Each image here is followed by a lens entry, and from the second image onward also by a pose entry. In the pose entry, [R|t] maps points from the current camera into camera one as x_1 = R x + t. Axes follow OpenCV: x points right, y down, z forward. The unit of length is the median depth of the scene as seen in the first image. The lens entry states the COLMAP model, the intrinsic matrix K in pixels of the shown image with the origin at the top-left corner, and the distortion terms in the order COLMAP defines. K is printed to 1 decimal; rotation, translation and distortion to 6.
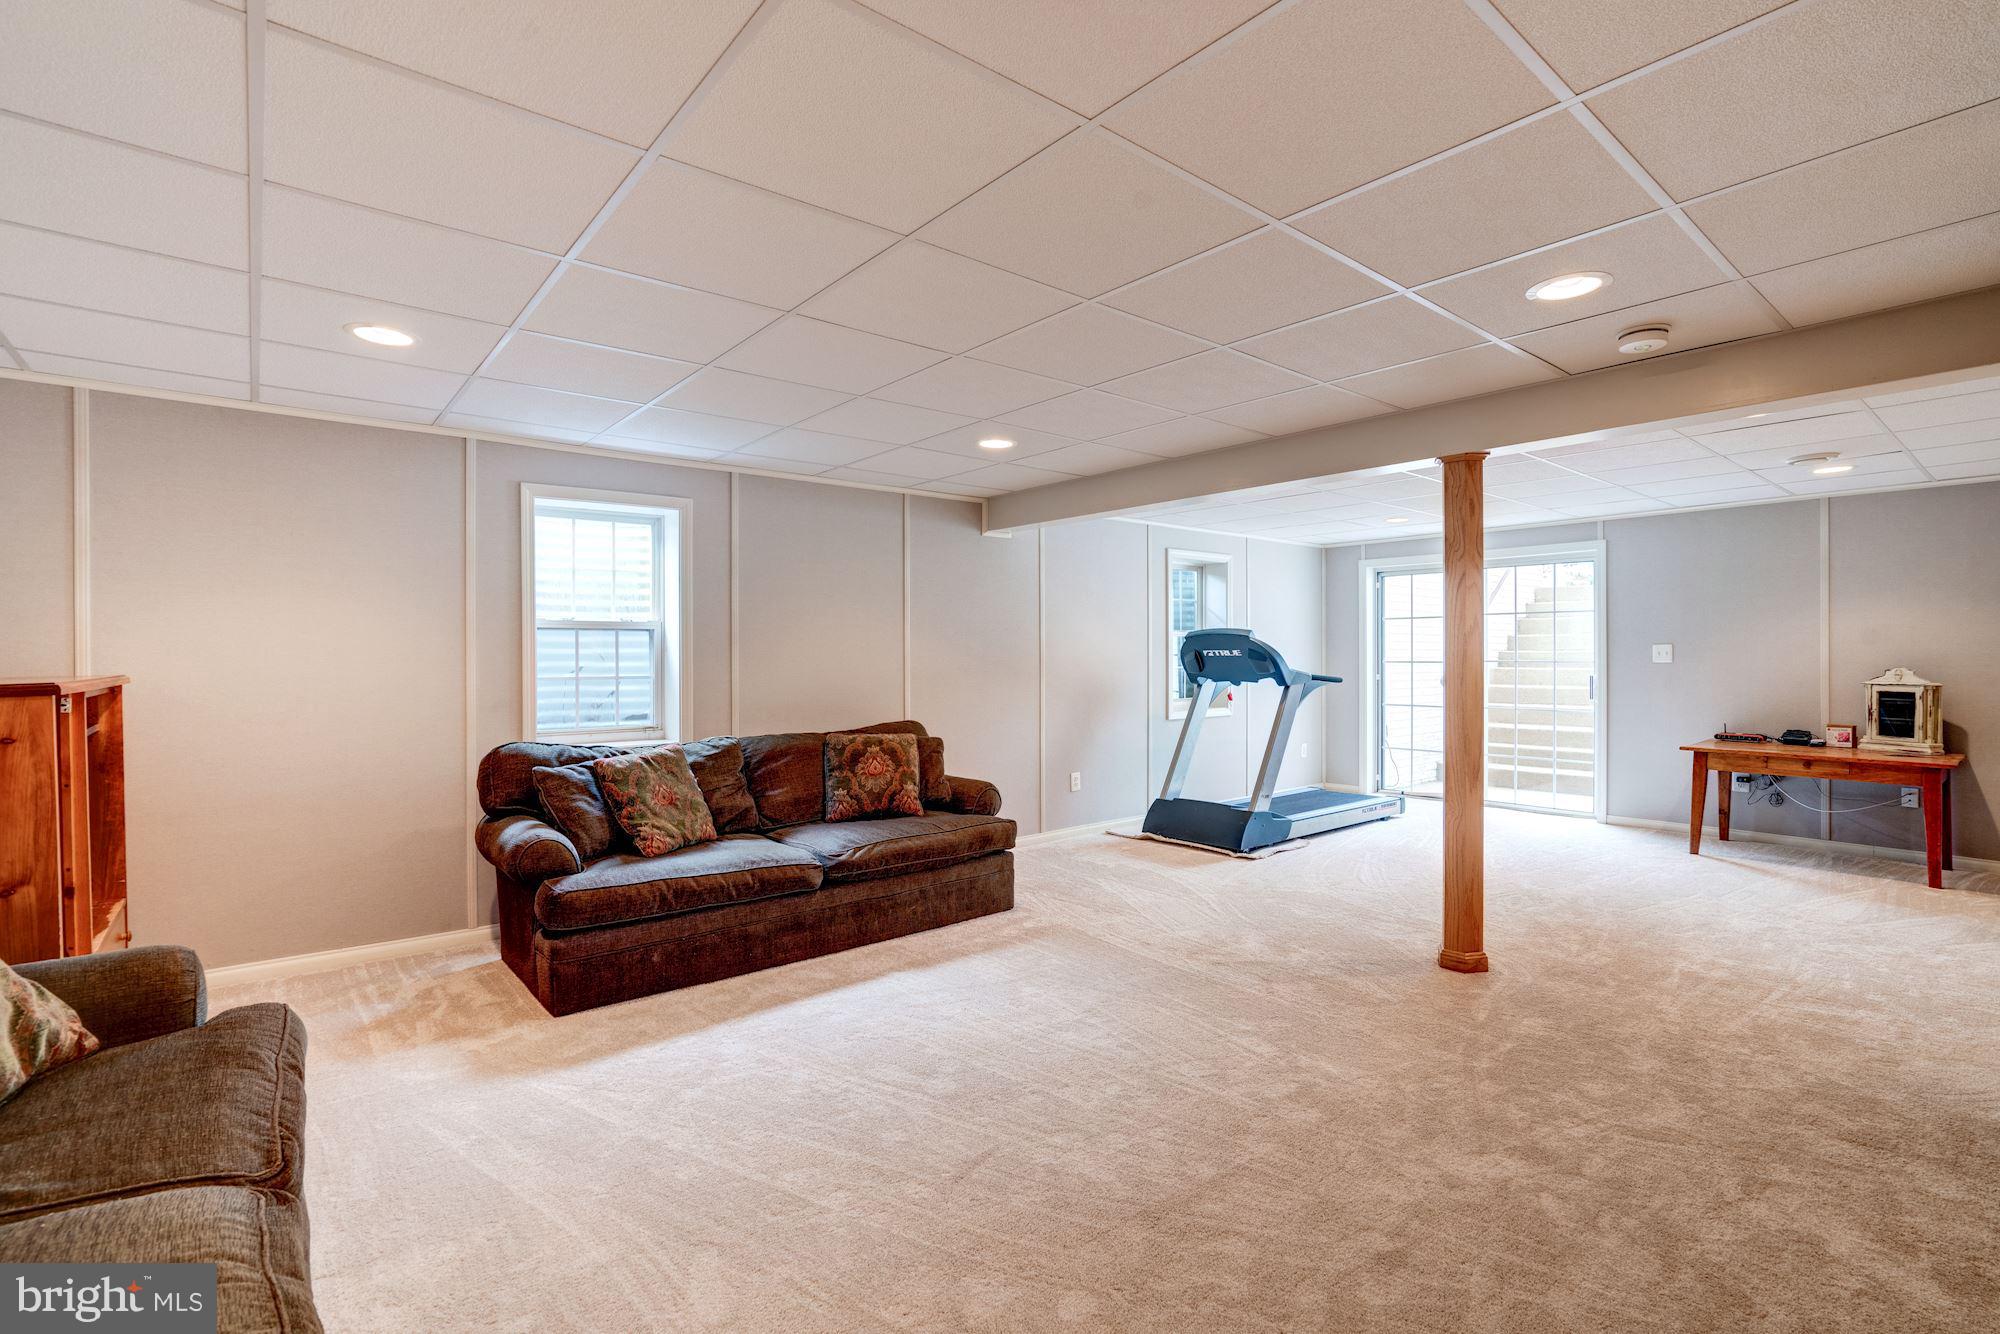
lens RADIAL K [[913.9, 0, 998.0], [0, 913.9, 676.1], [0, 0, 1]] dist [-0.037122, 0.016701]
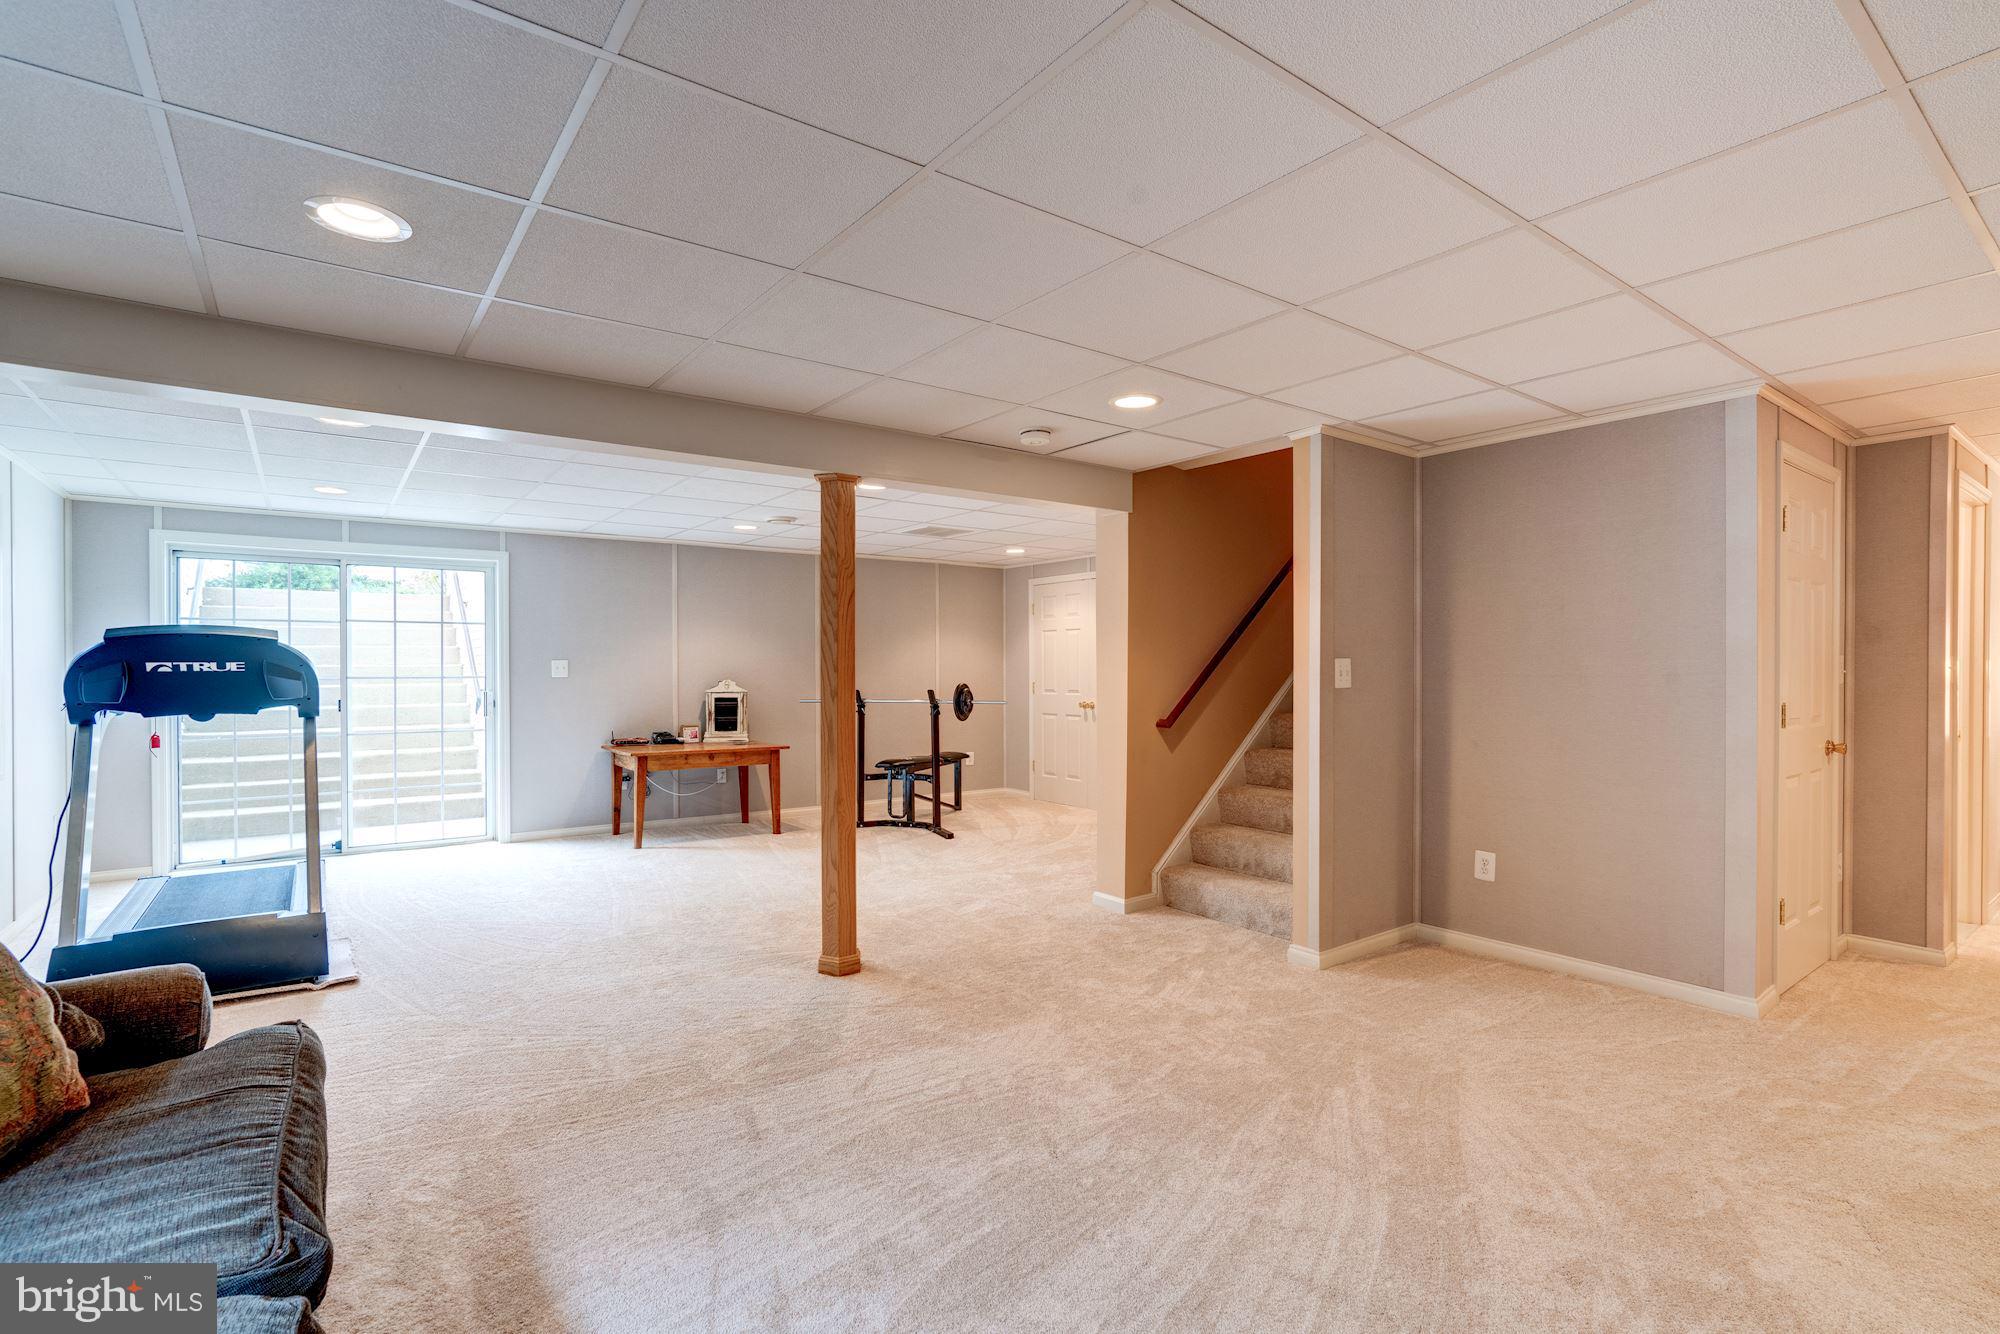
lens RADIAL K [[913.9, 0, 998.0], [0, 913.9, 676.1], [0, 0, 1]] dist [-0.037122, 0.016701]
pose [[0.043903, -0.004910, 0.999024, -0.340626], [0.019932, 0.999793, 0.004038, -0.012123], [-0.998837, 0.019736, 0.043991, 0.503813]]
